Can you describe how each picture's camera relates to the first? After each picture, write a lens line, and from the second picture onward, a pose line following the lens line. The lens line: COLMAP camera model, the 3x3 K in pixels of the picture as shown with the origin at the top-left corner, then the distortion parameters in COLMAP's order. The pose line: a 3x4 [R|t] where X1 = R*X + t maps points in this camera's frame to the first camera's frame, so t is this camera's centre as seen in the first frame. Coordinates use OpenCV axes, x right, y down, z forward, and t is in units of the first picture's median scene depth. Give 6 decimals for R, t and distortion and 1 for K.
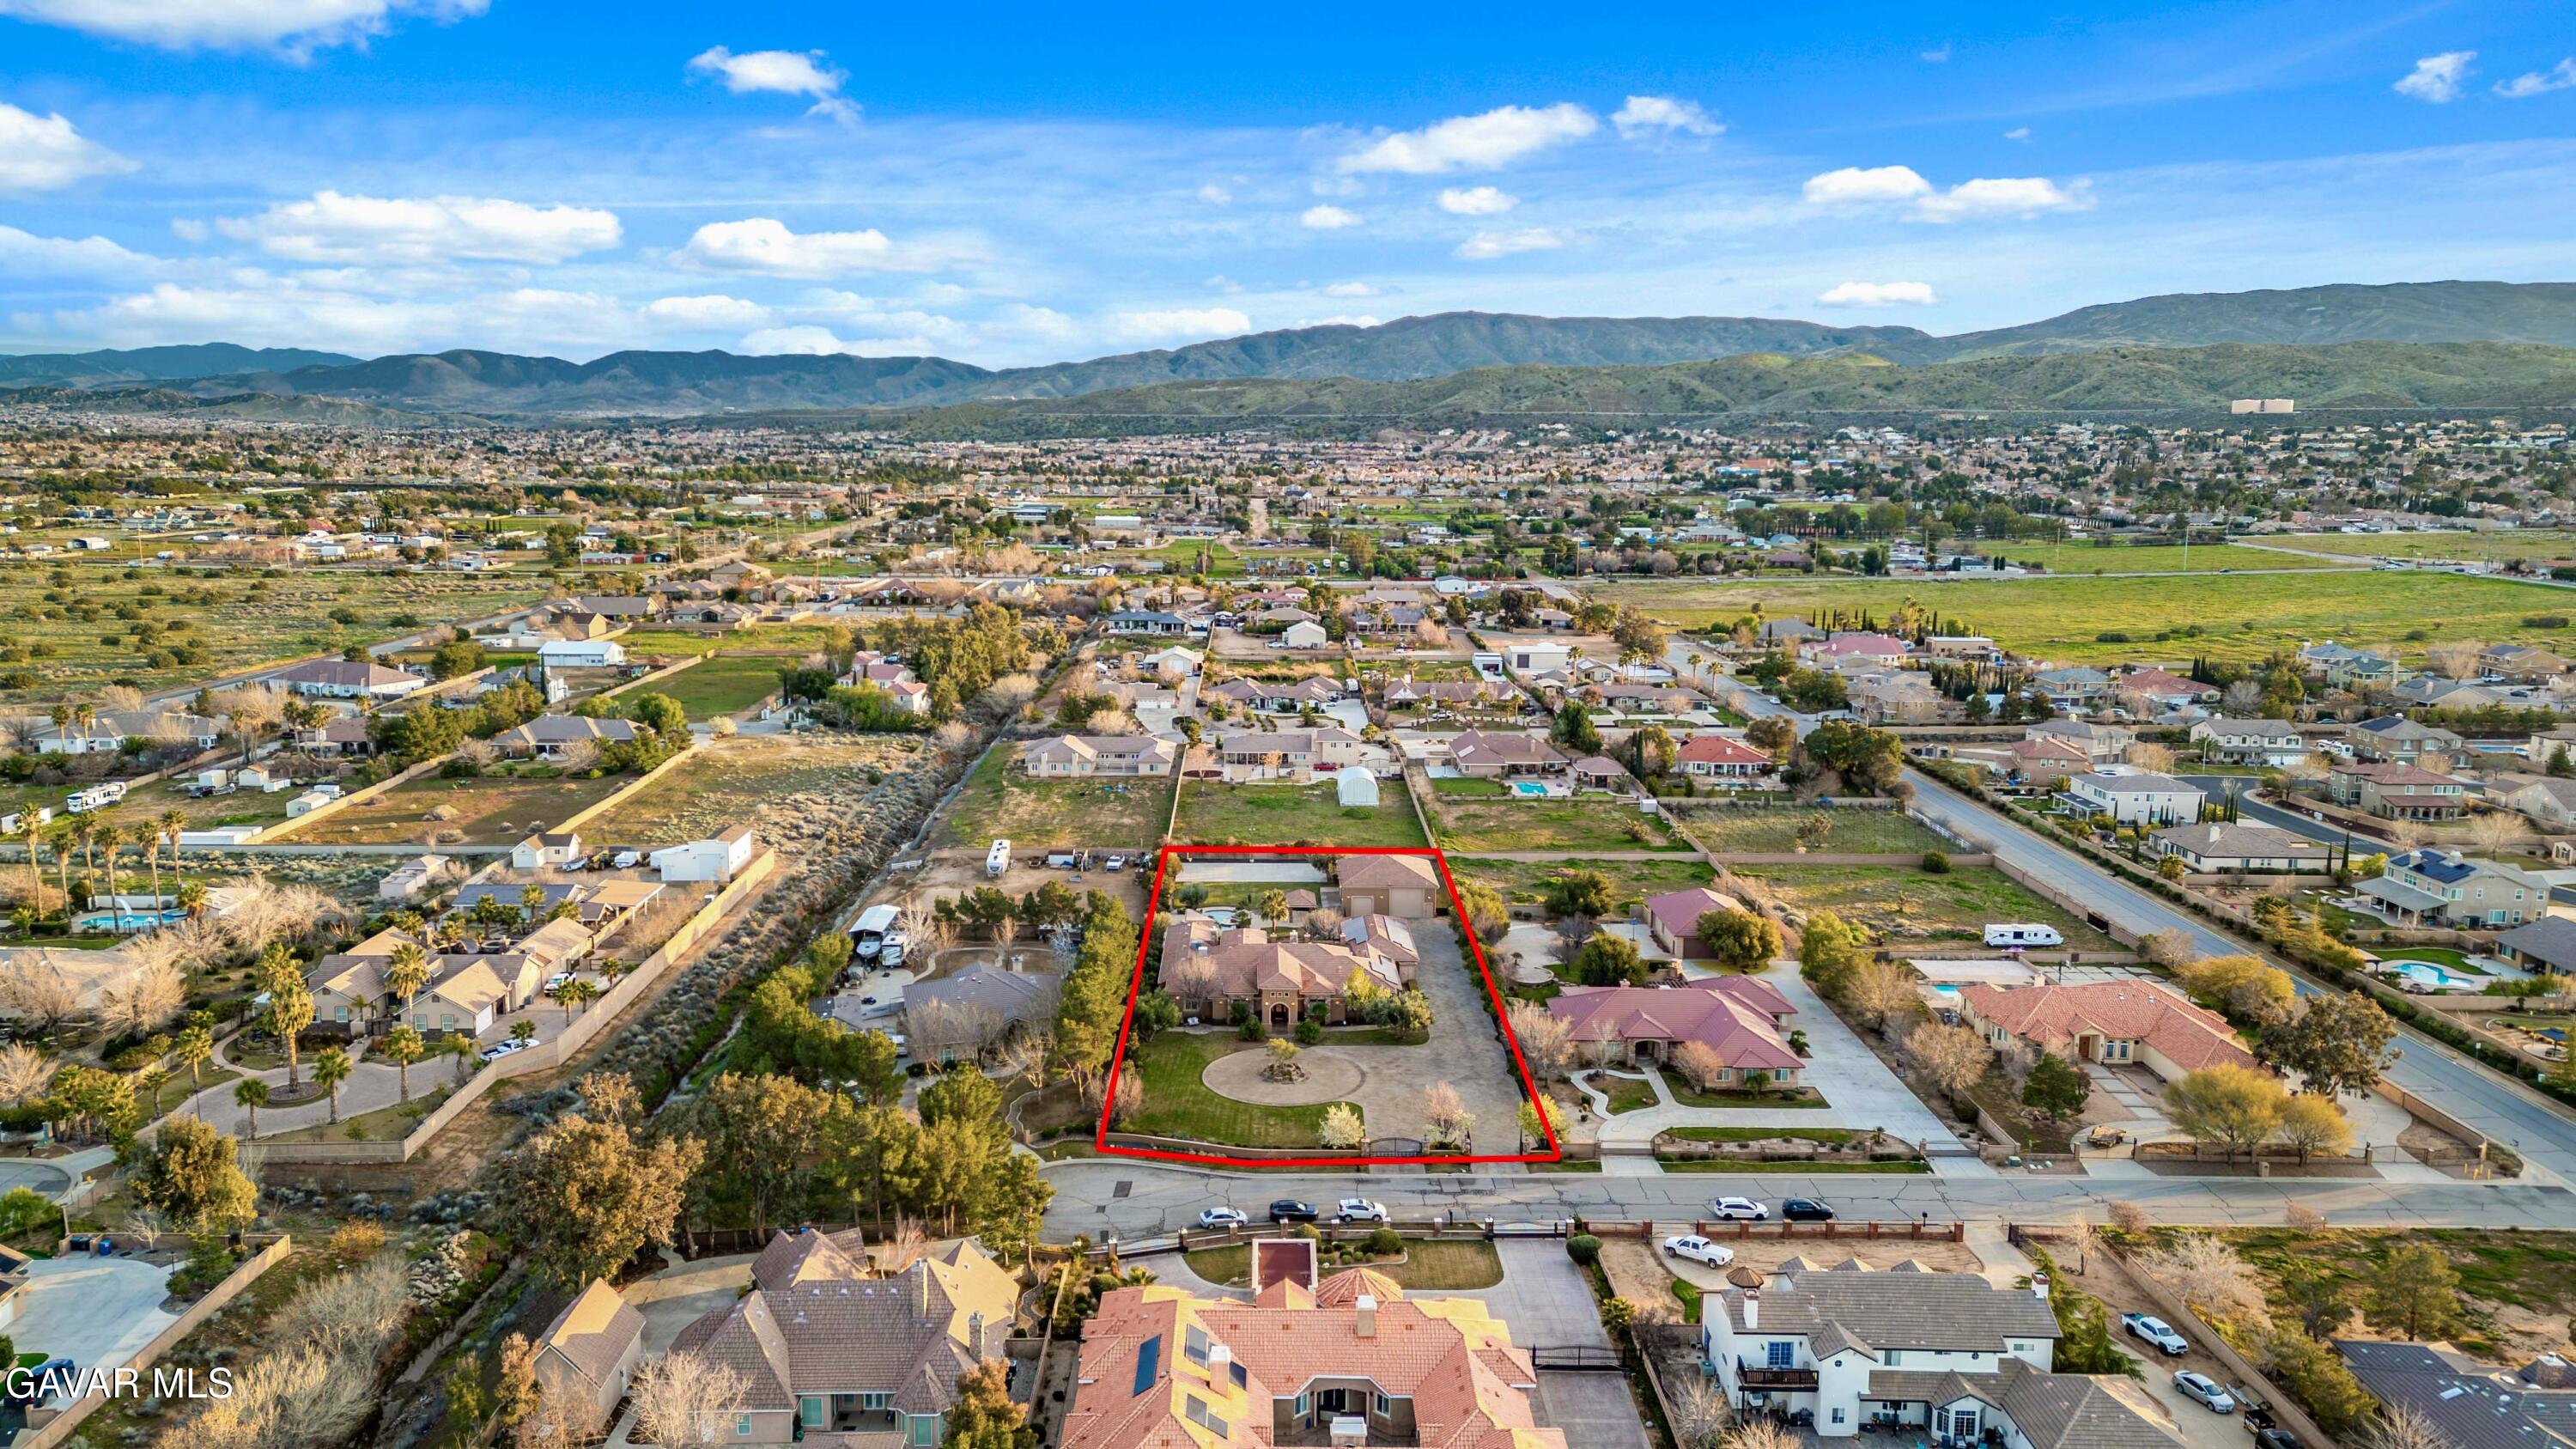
lens RADIAL K [[1819.0, 0, 1288.0], [0, 1819.0, 724.5], [0, 0, 1]] dist [0.080616, -0.044443]
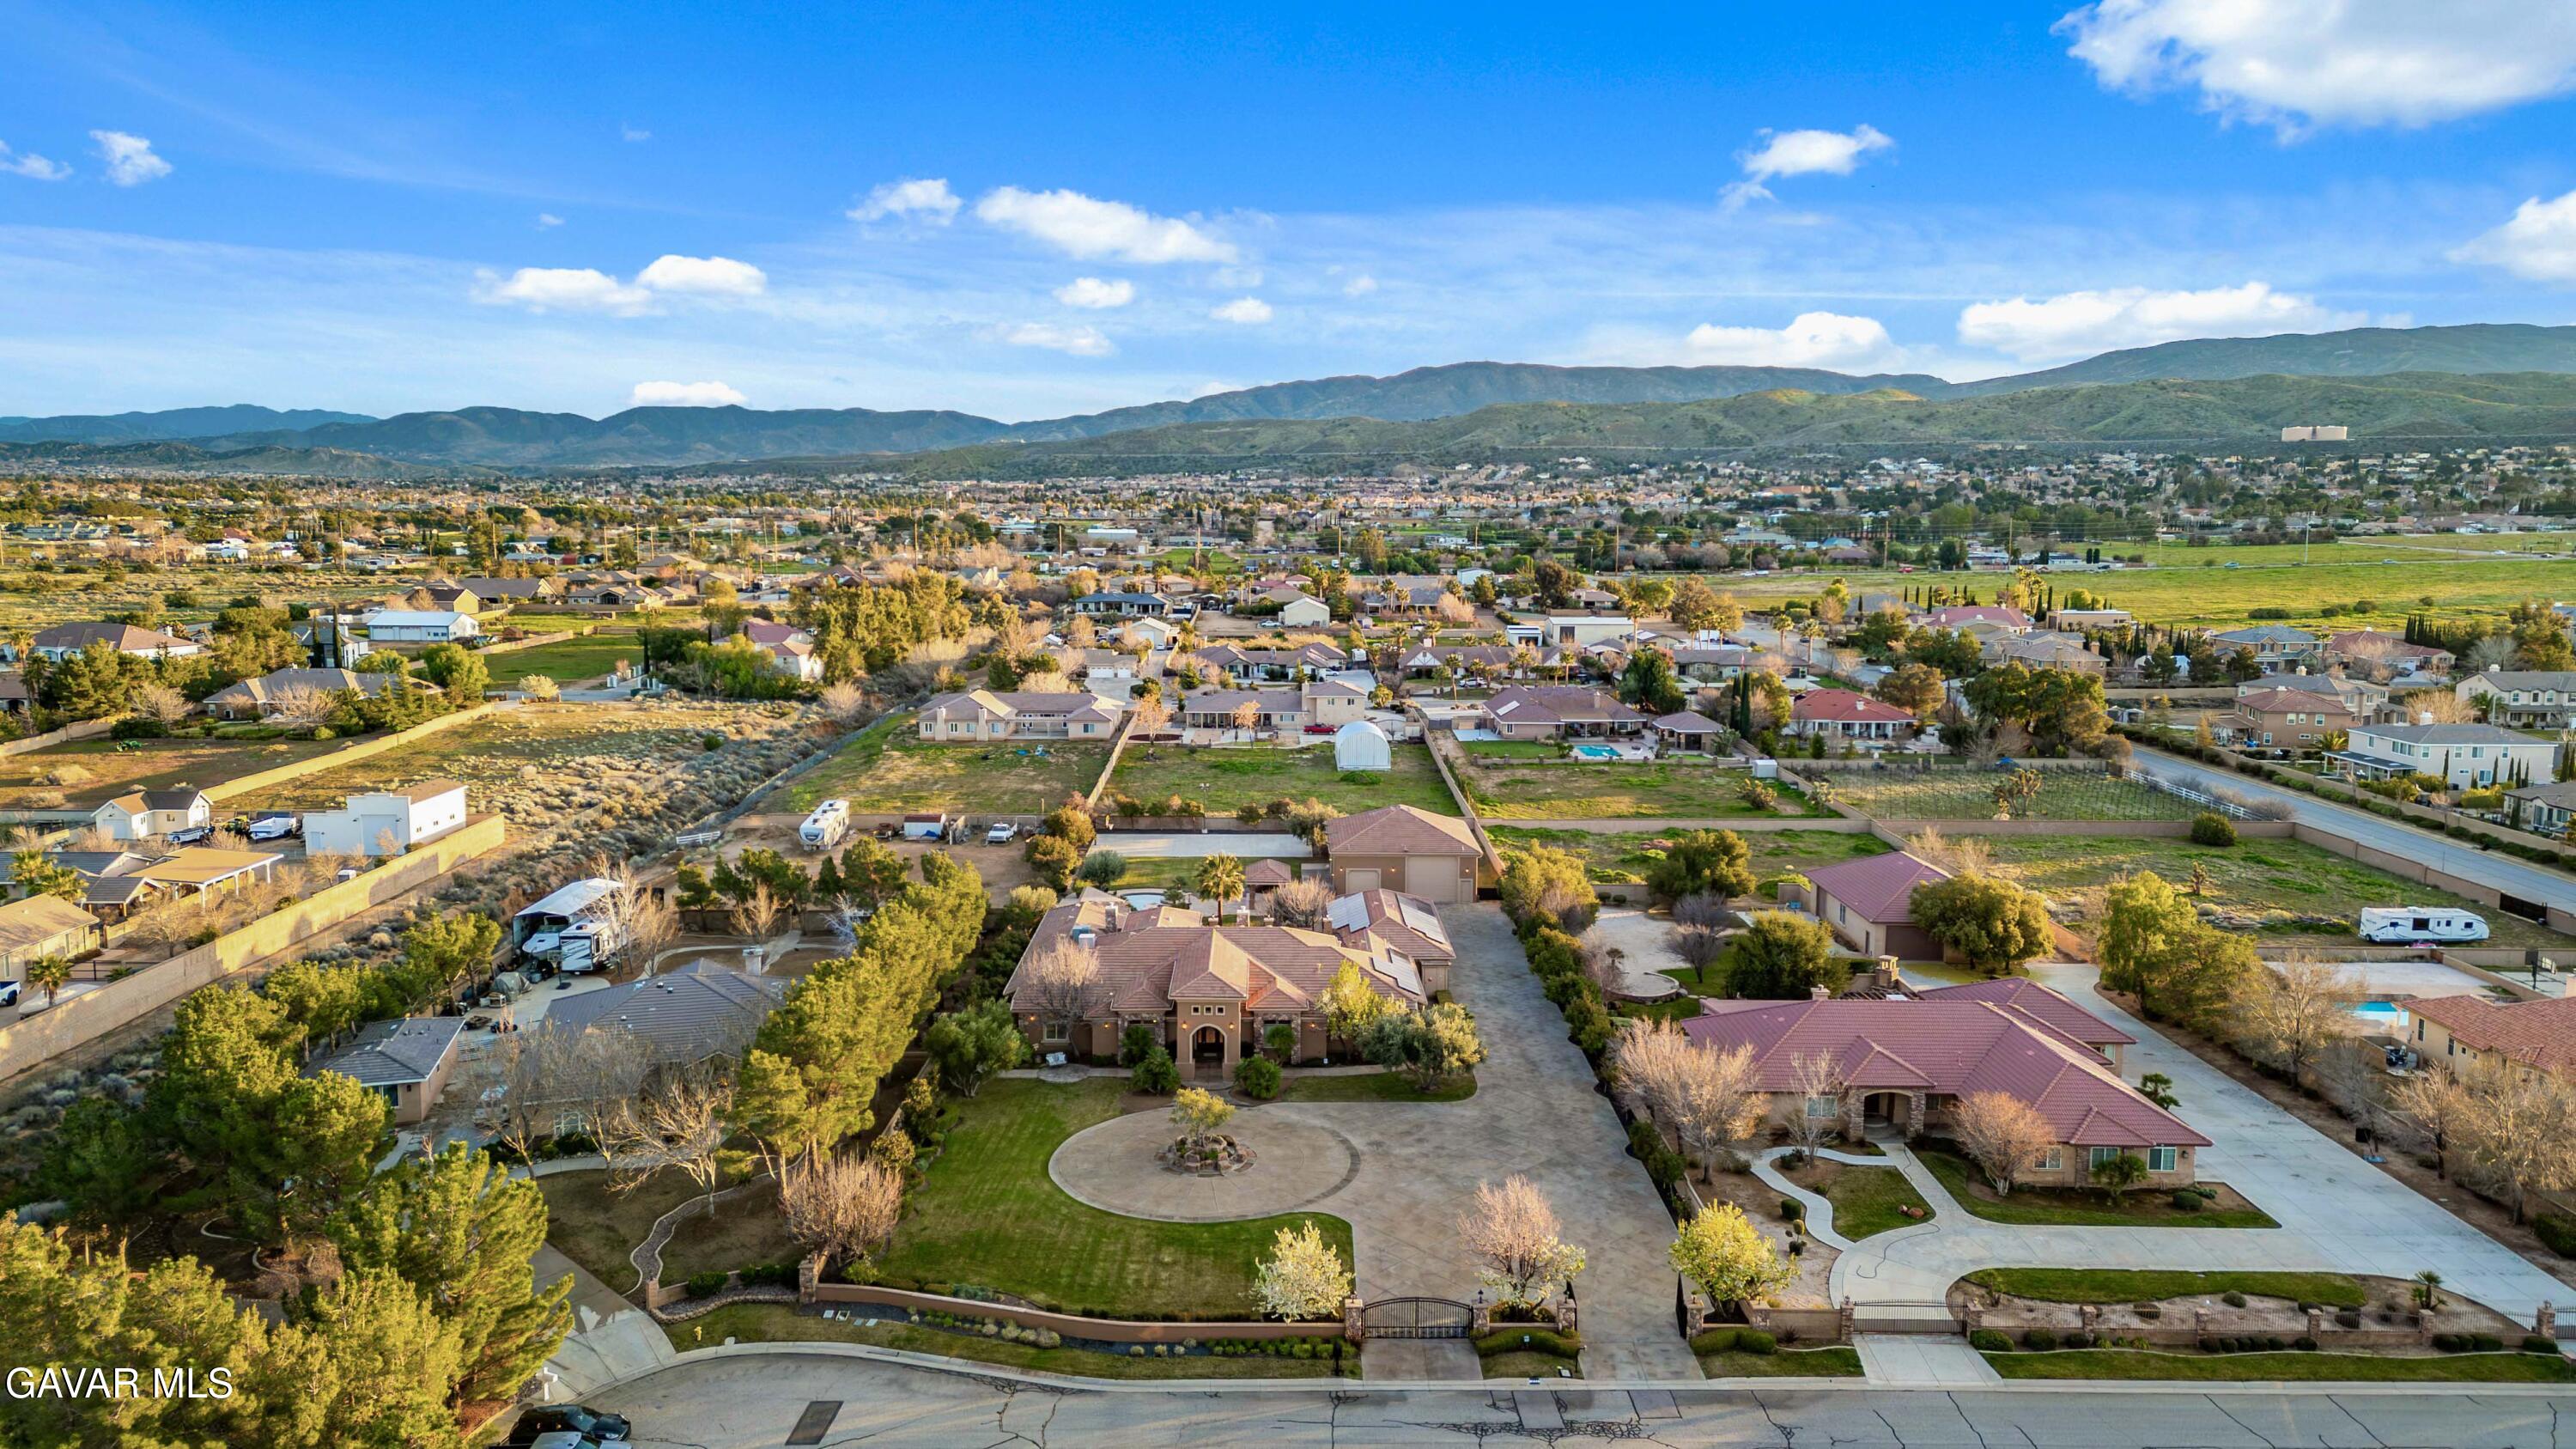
lens RADIAL K [[1819.0, 0, 1288.0], [0, 1819.0, 724.5], [0, 0, 1]] dist [0.080616, -0.044443]
pose [[0.999950, -0.003468, -0.009376, 0.015588], [0.003182, 0.999532, -0.030415, 0.047539], [0.009477, 0.030384, 0.999493, 0.268671]]
